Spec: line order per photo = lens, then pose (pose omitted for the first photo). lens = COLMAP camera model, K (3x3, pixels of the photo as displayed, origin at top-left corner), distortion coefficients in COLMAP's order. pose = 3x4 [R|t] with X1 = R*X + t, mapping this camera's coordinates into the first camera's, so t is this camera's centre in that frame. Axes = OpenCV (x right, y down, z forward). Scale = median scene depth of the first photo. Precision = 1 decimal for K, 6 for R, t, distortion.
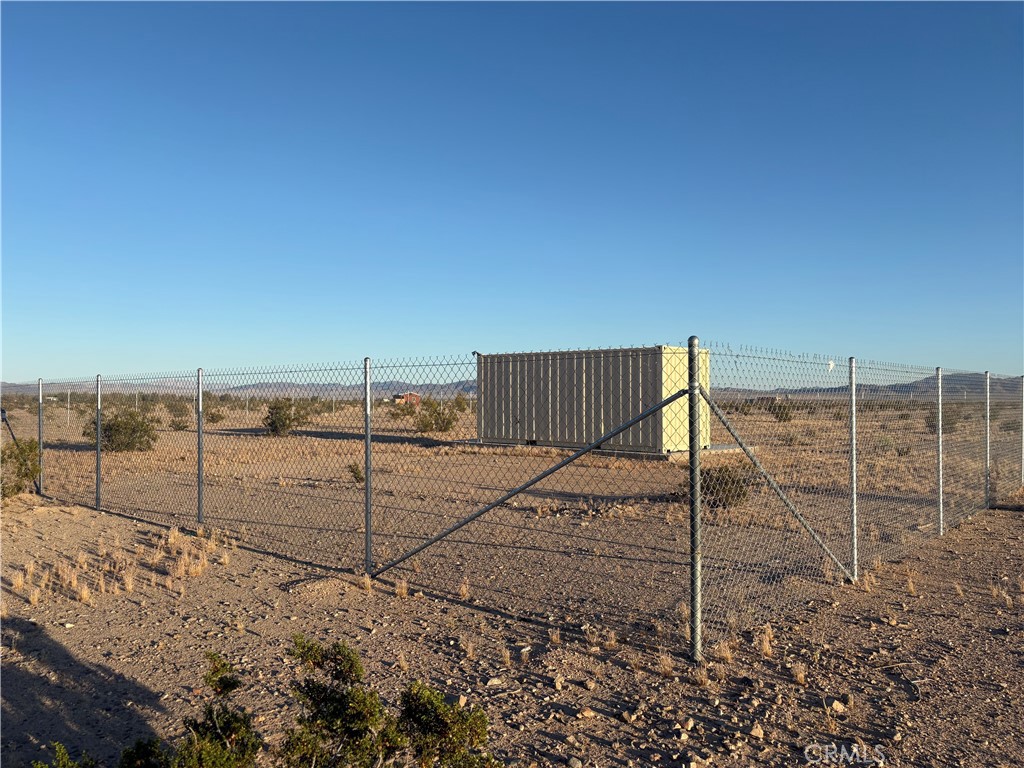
lens RADIAL K [[784.3, 0, 496.7], [0, 784.3, 392.8], [0, 0, 1]] dist [0.030233, -0.004259]
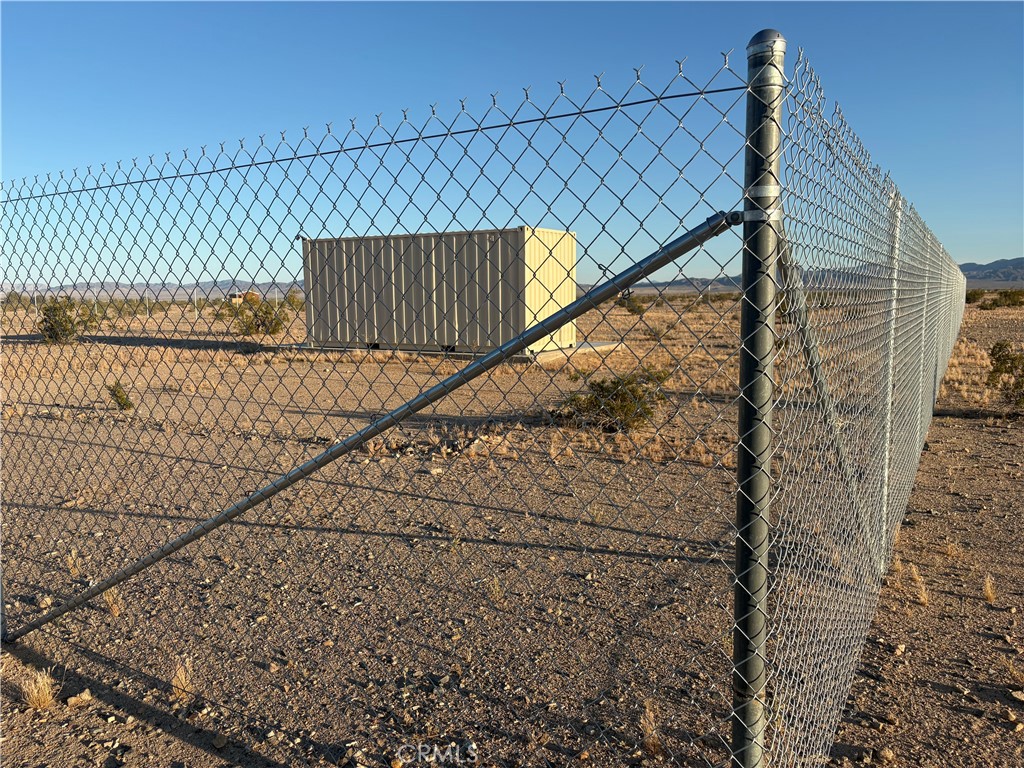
lens RADIAL K [[784.3, 0, 496.7], [0, 784.3, 392.8], [0, 0, 1]] dist [0.030233, -0.004259]
pose [[0.982374, -0.035392, 0.183547, 0.020596], [0.011415, 0.991438, 0.130079, 0.006282], [-0.186579, -0.125691, 0.974366, 0.168284]]
